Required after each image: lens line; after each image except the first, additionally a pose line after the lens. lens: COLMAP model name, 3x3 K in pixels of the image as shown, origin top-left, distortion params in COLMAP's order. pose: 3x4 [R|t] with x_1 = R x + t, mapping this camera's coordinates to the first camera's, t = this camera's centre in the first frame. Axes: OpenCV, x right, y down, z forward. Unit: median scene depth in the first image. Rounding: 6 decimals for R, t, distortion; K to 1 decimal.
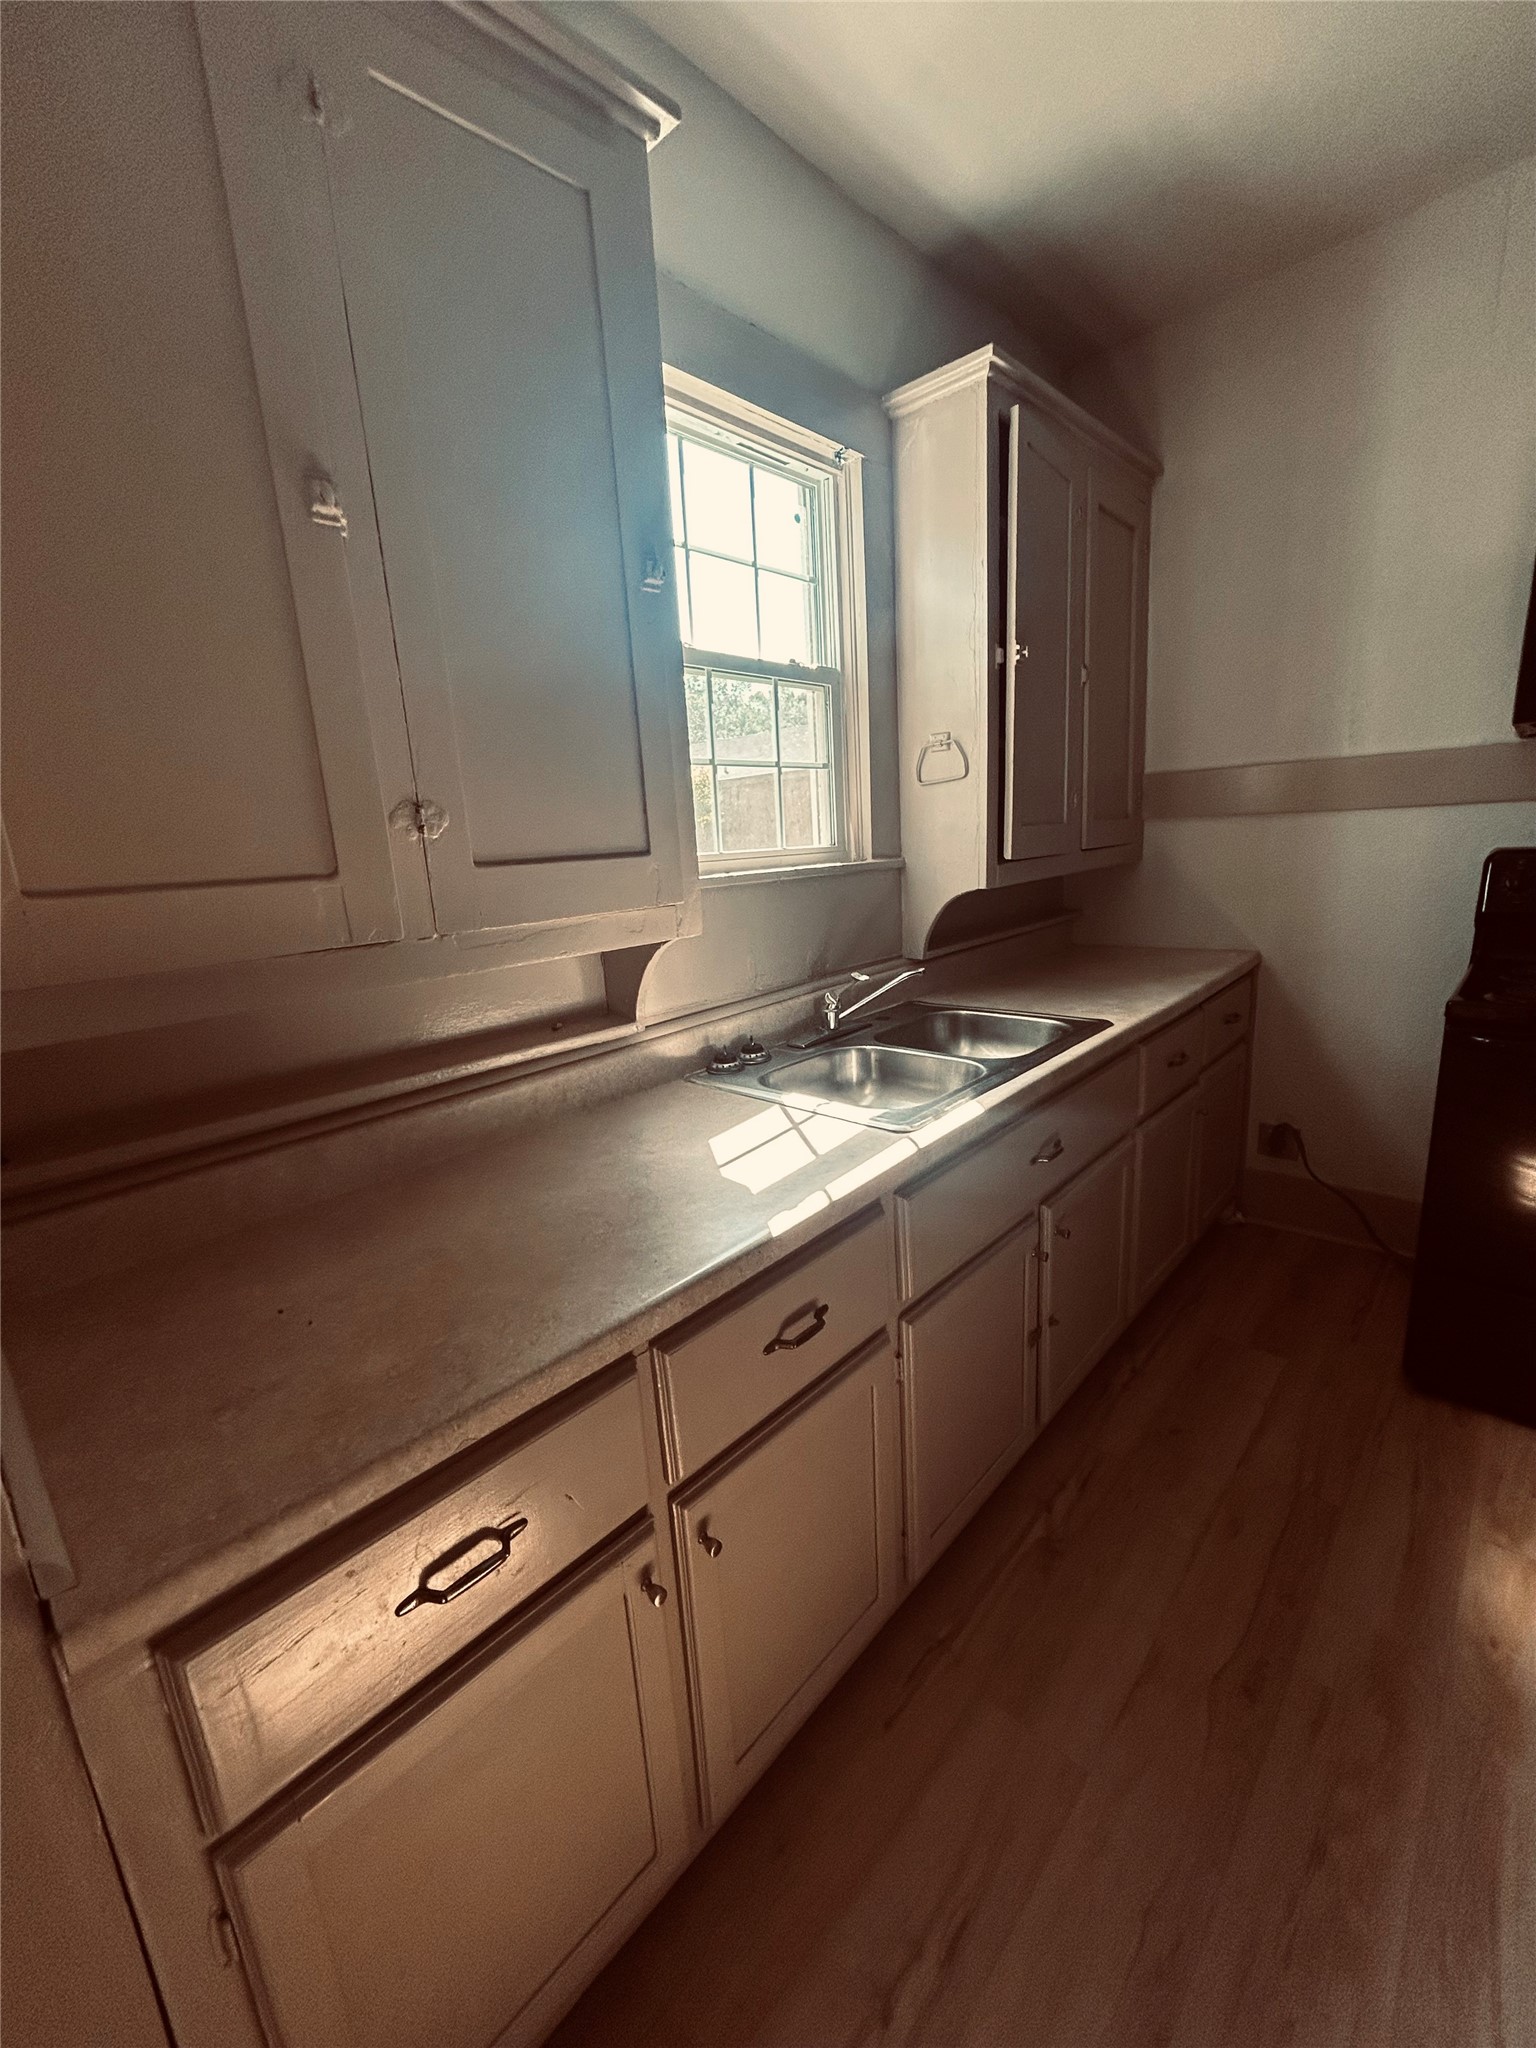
lens RADIAL K [[828.7, 0, 768.0], [0, 828.7, 1024.0], [0, 0, 1]] dist [0.000395, -0.000222]
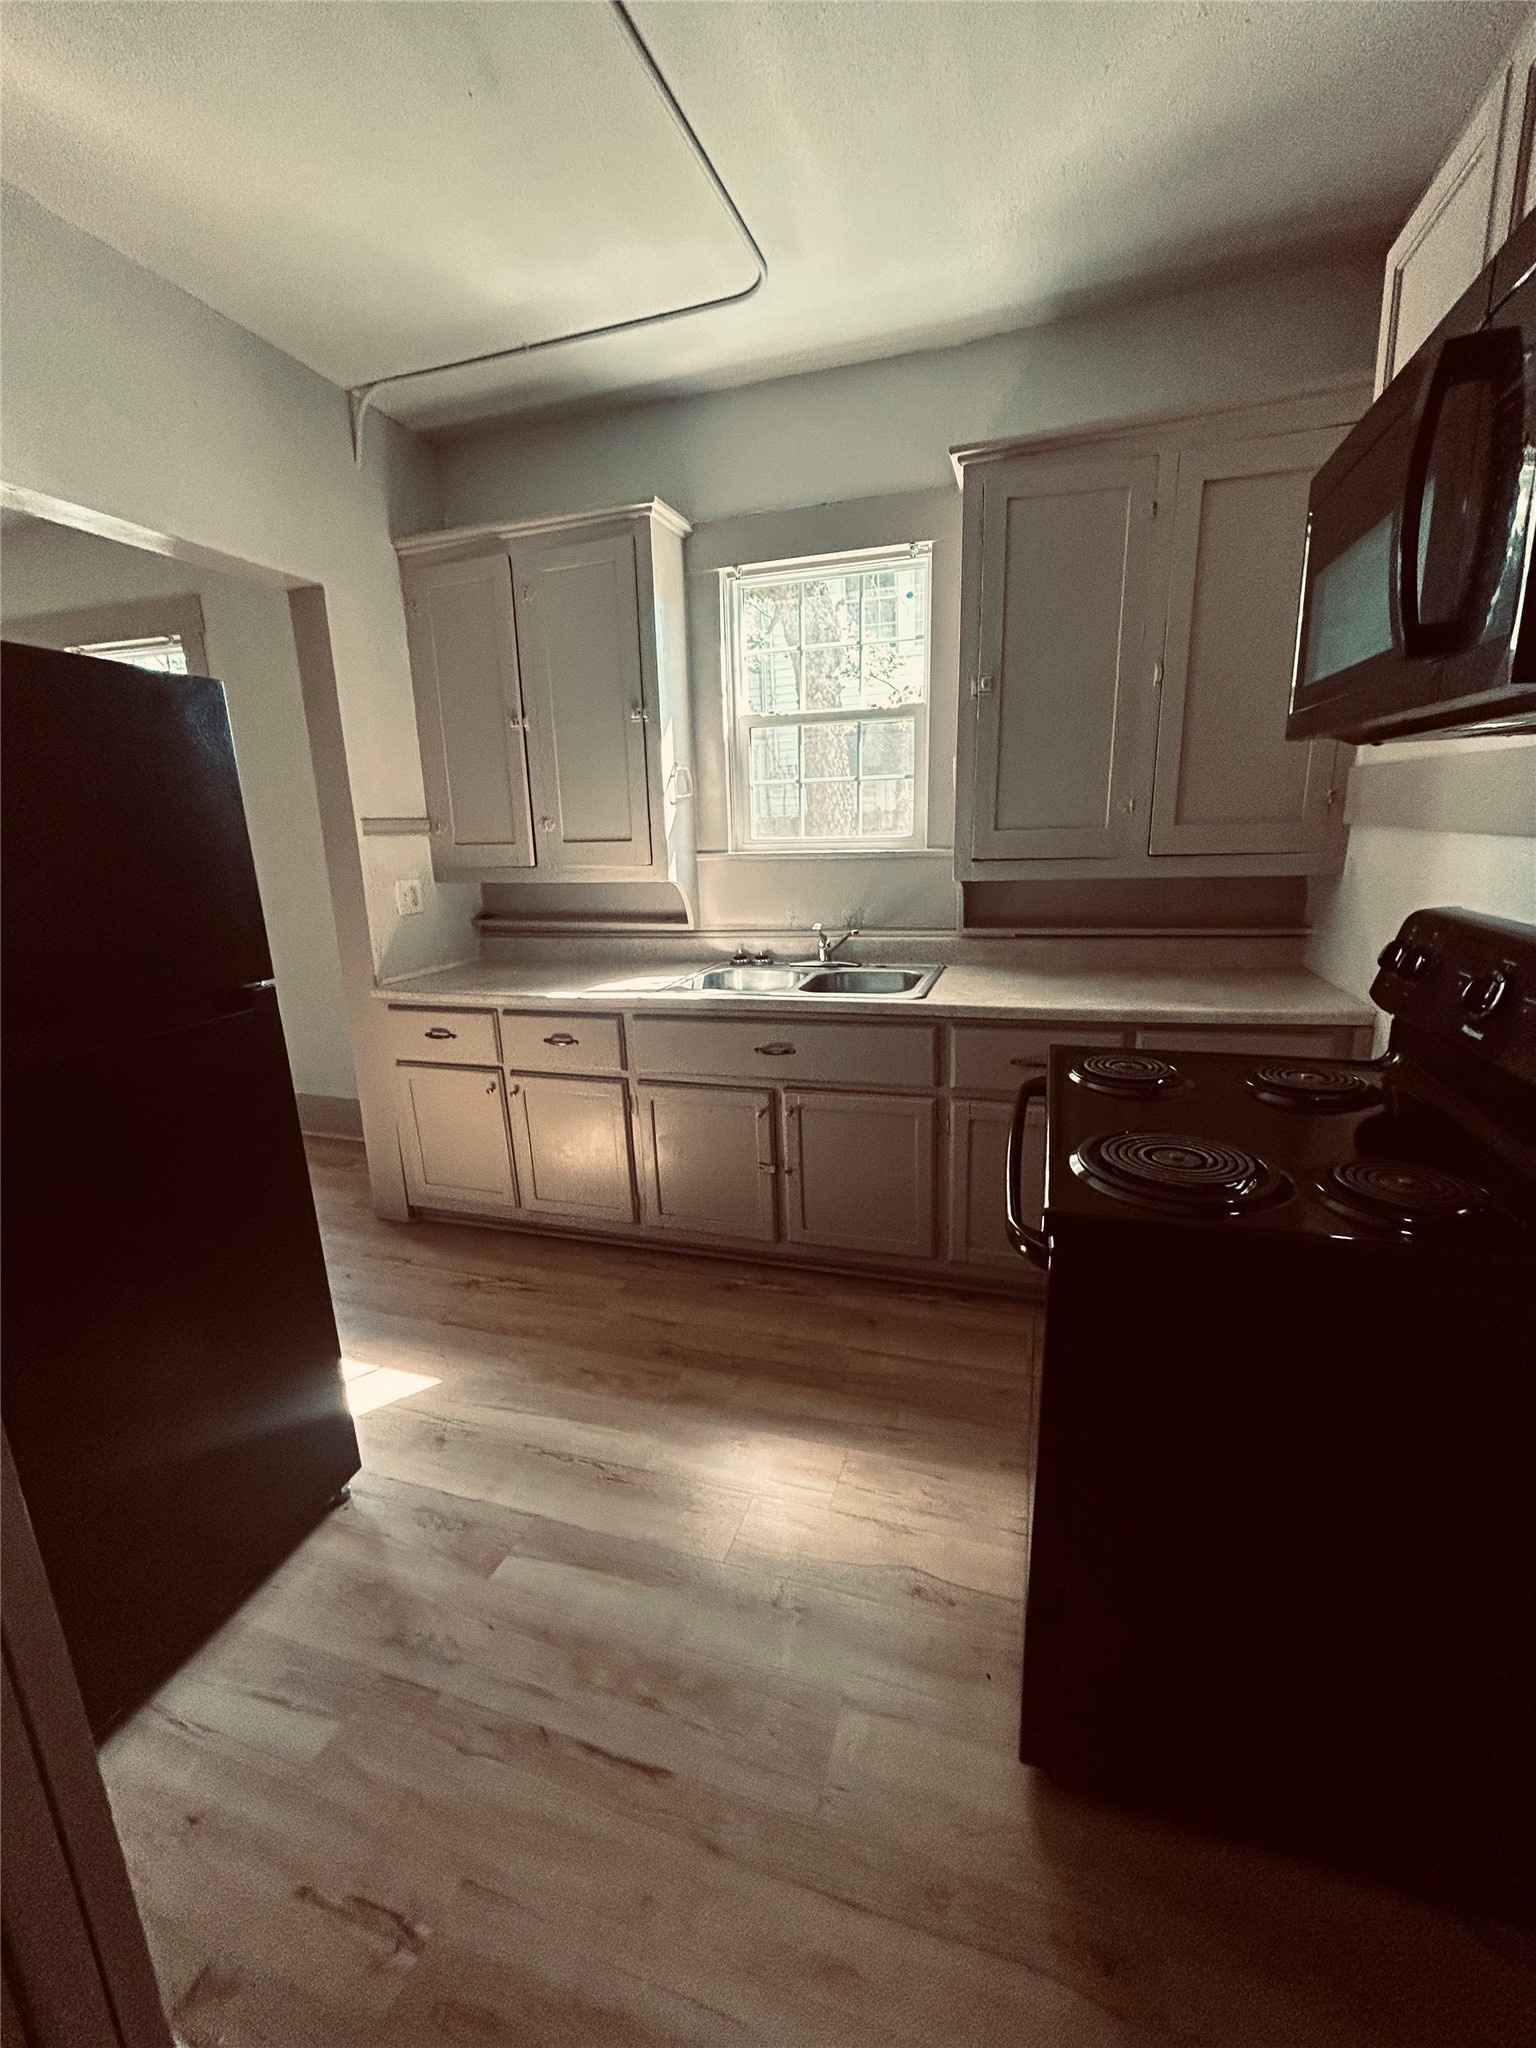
lens RADIAL K [[828.7, 0, 768.0], [0, 828.7, 1024.0], [0, 0, 1]] dist [0.000395, -0.000222]
pose [[0.427618, 0.260200, -0.865701, 1.216302], [-0.192915, 0.961883, 0.193817, -0.138659], [0.883135, 0.084127, 0.461515, 0.206192]]
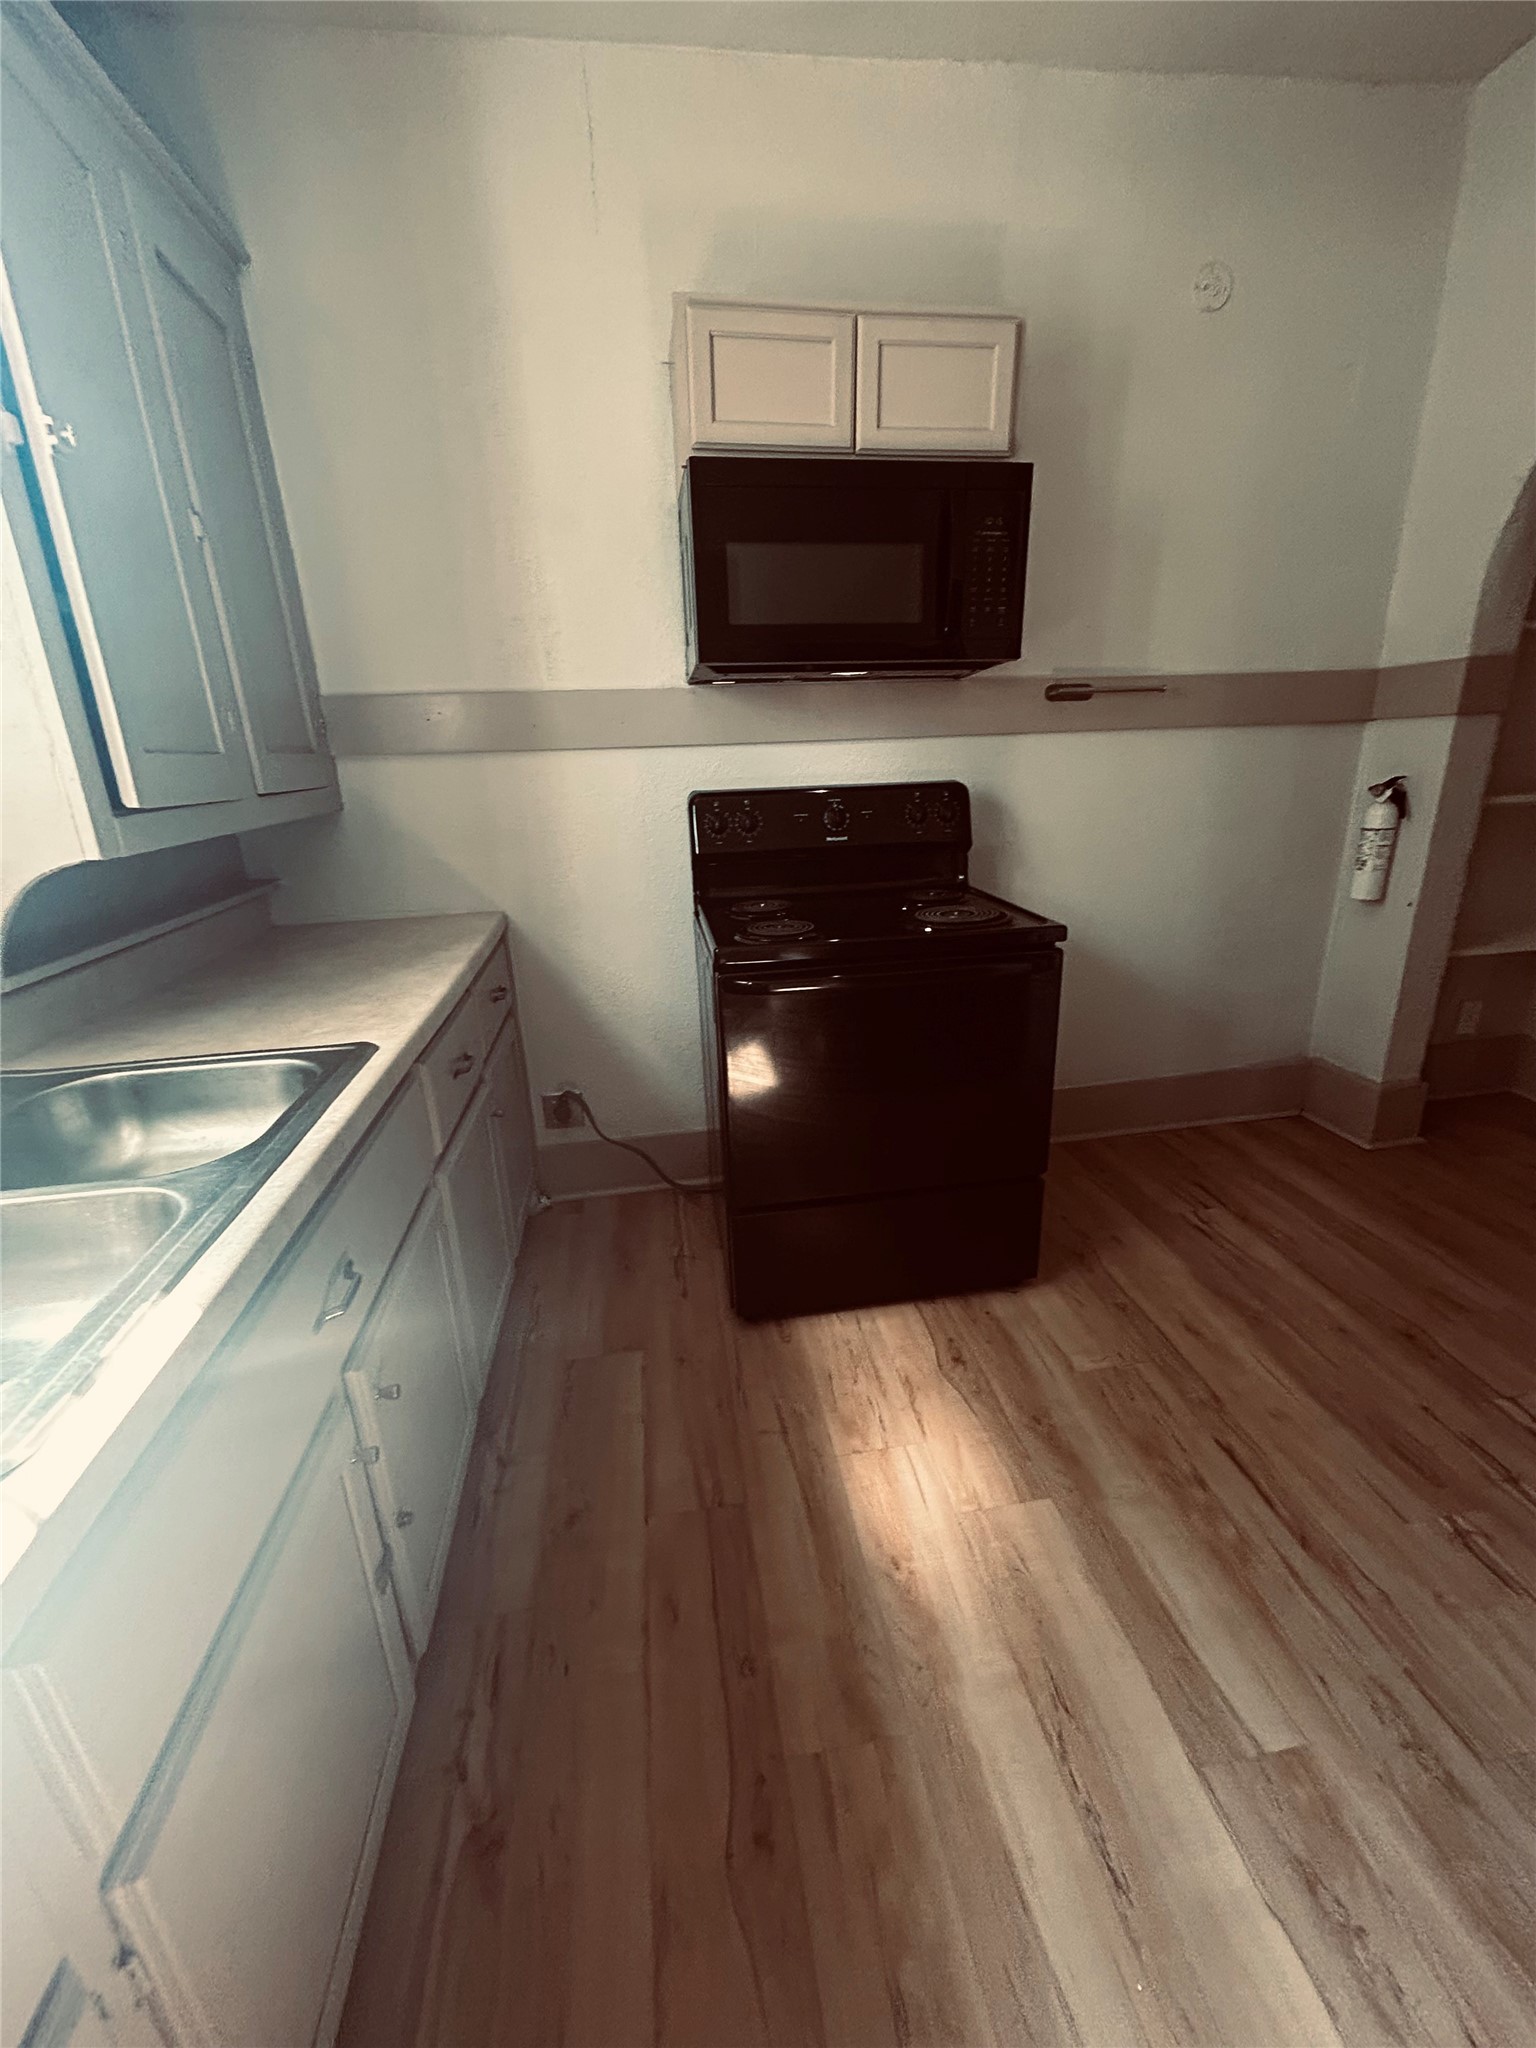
lens RADIAL K [[828.7, 0, 768.0], [0, 828.7, 1024.0], [0, 0, 1]] dist [0.000395, -0.000222]
pose [[0.617572, -0.209708, 0.758041, 0.085904], [0.171695, 0.976500, 0.130264, -0.045258], [-0.767545, 0.049704, 0.639065, 0.270903]]
